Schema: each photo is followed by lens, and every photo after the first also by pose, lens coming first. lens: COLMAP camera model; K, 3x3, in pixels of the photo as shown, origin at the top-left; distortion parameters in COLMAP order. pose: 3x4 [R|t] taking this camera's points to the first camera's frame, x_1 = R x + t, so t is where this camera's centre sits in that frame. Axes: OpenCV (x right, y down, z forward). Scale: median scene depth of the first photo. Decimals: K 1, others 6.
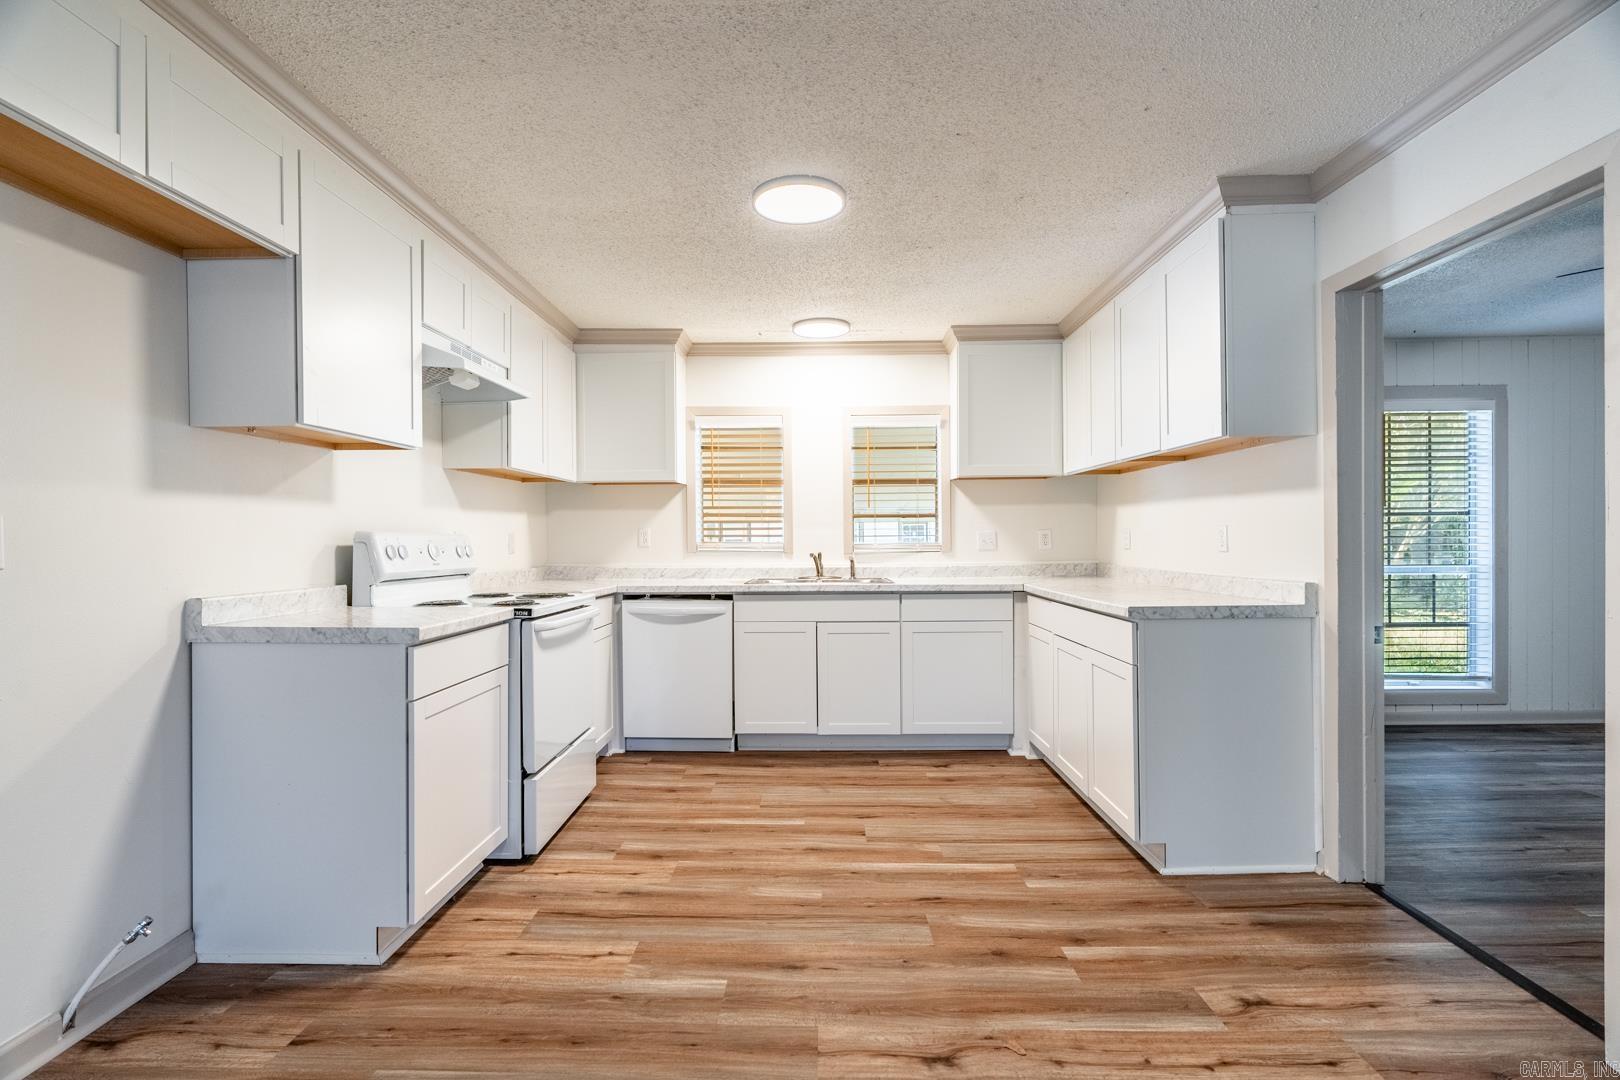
lens RADIAL K [[724.4, 0, 804.2], [0, 724.4, 540.9], [0, 0, 1]] dist [-0.006869, 0.001575]
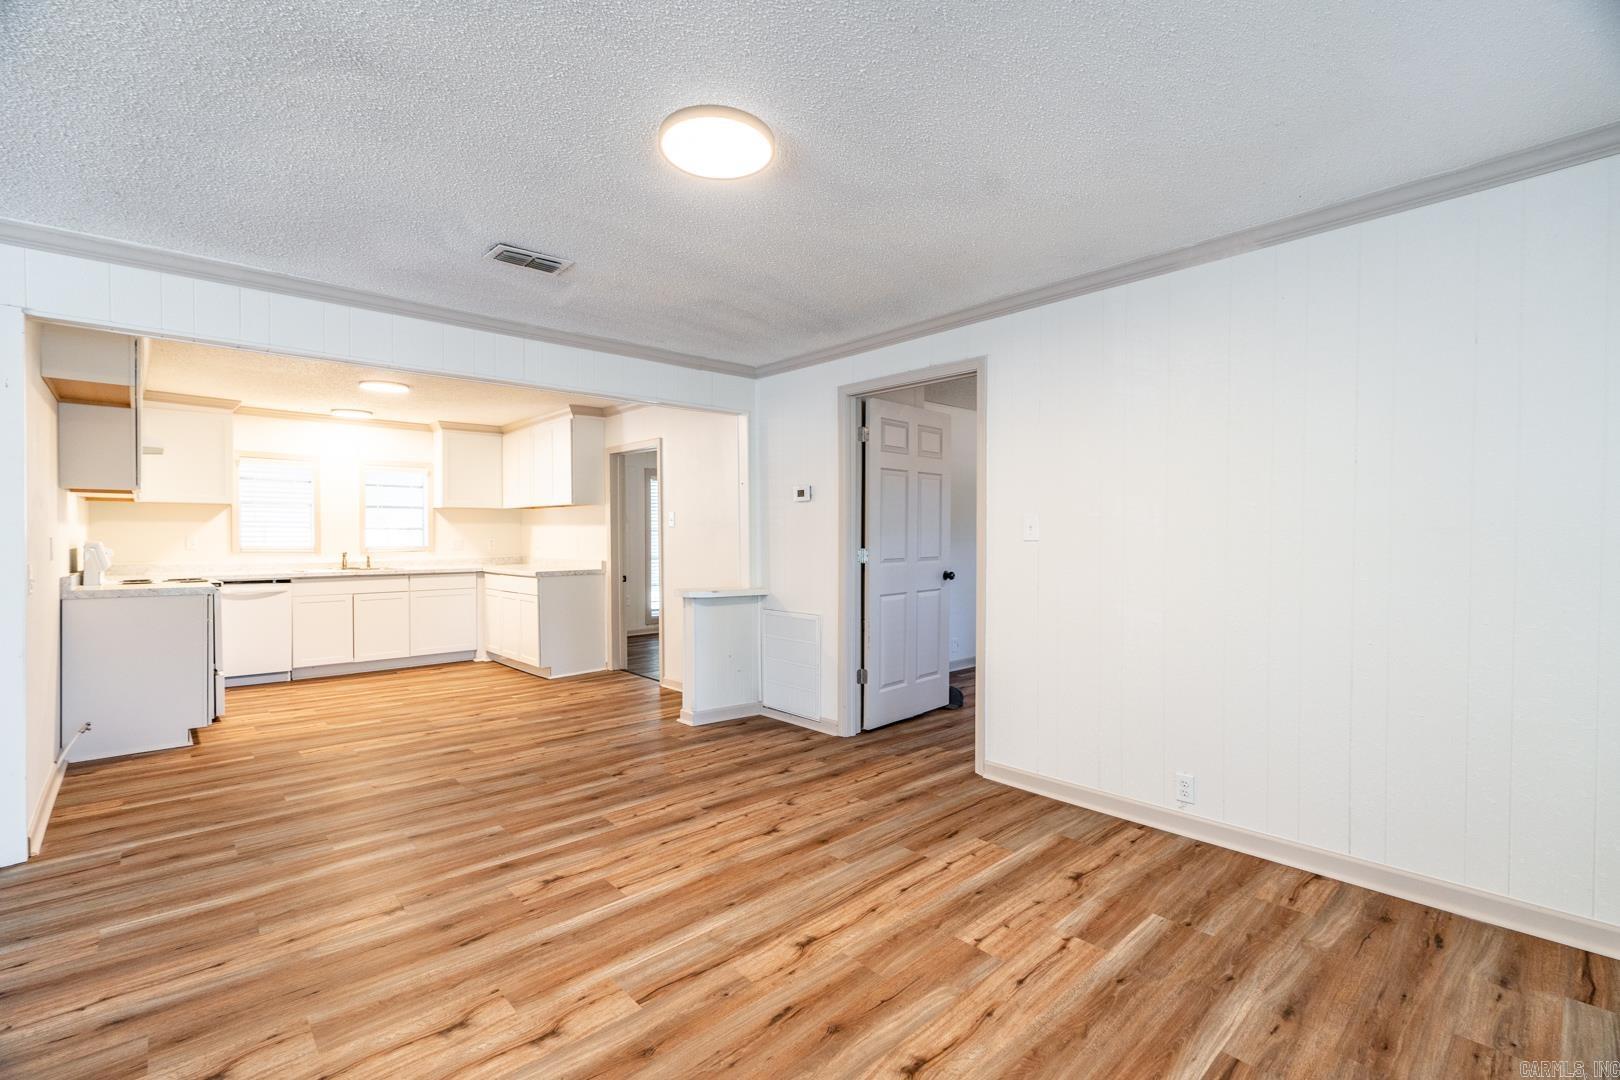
lens RADIAL K [[724.4, 0, 801.5], [0, 724.4, 543.6], [0, 0, 1]] dist [-0.006869, 0.001575]
pose [[0.724763, -0.001817, 0.688995, -0.498974], [-0.000407, 0.999995, 0.003065, -0.010418], [-0.688998, -0.002501, 0.724759, -1.185634]]
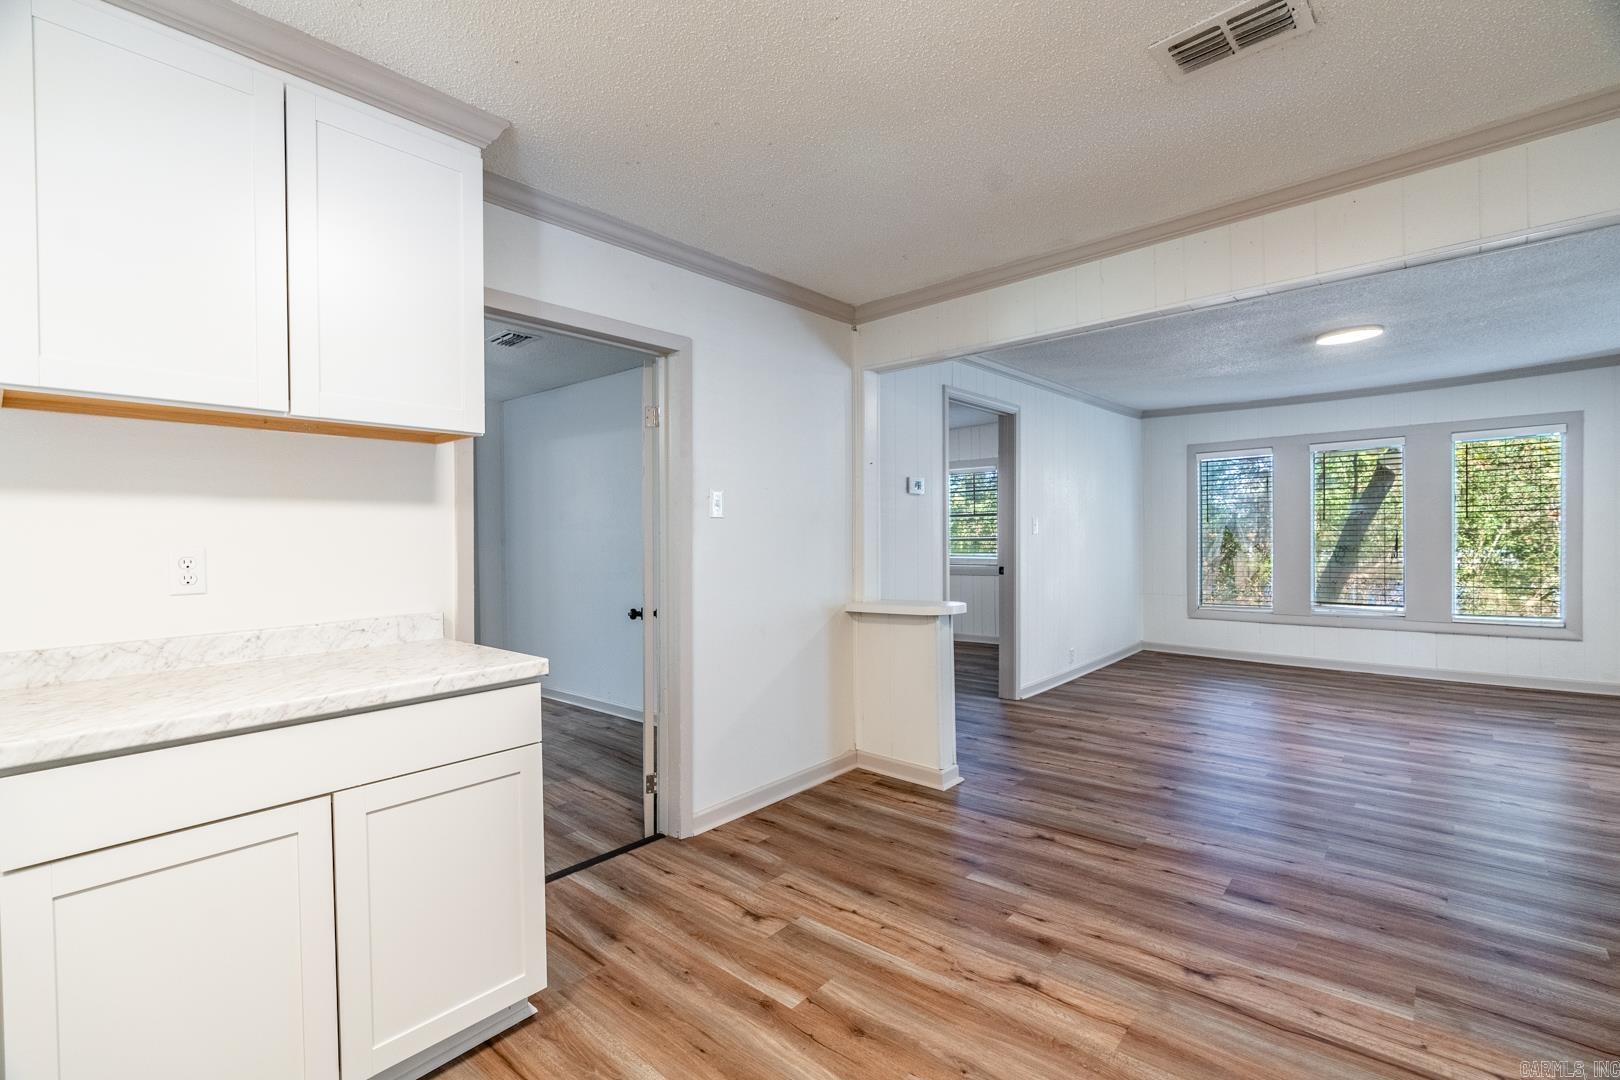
lens RADIAL K [[724.4, 0, 806.9], [0, 724.4, 545.2], [0, 0, 1]] dist [-0.006869, 0.001575]
pose [[-0.765526, 0.011702, 0.643299, -0.172975], [0.024571, 0.999637, 0.011055, -0.019570], [-0.642936, 0.024270, -0.765535, 1.160690]]
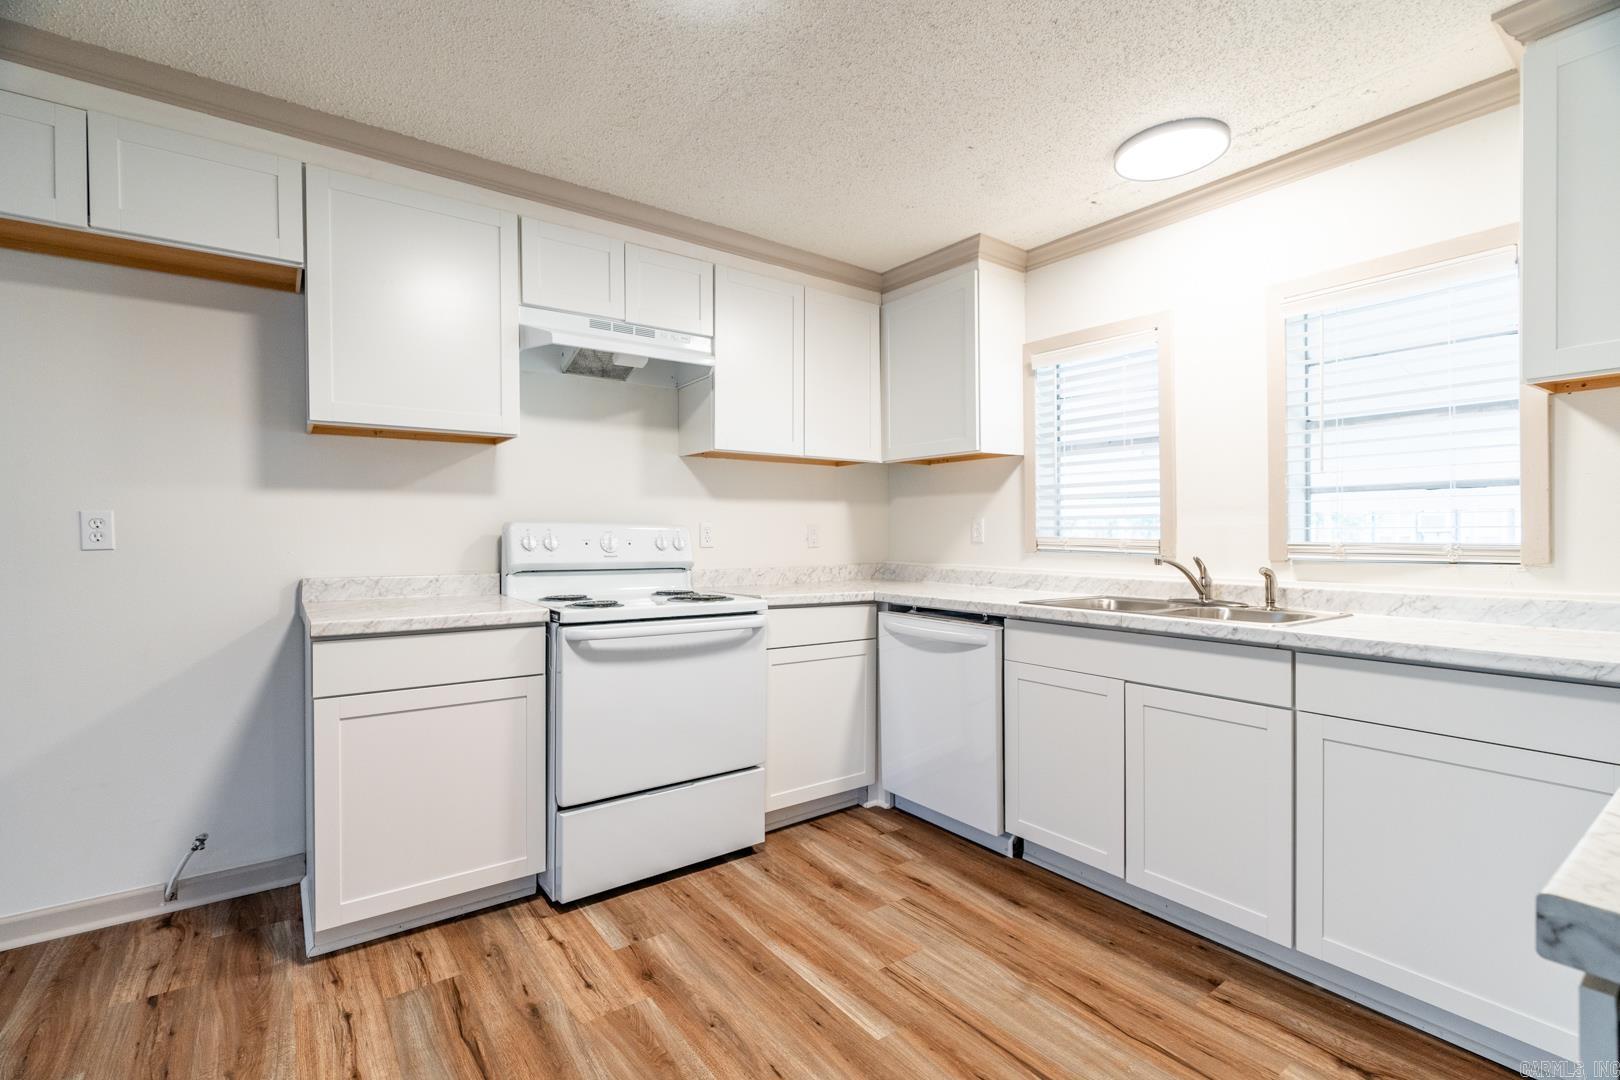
lens RADIAL K [[724.4, 0, 805.9], [0, 724.4, 537.4], [0, 0, 1]] dist [-0.006869, 0.001575]
pose [[0.617620, 0.010853, -0.786402, 0.403029], [-0.007781, 0.999940, 0.007689, -0.002492], [0.786439, 0.001370, 0.617667, 0.610558]]
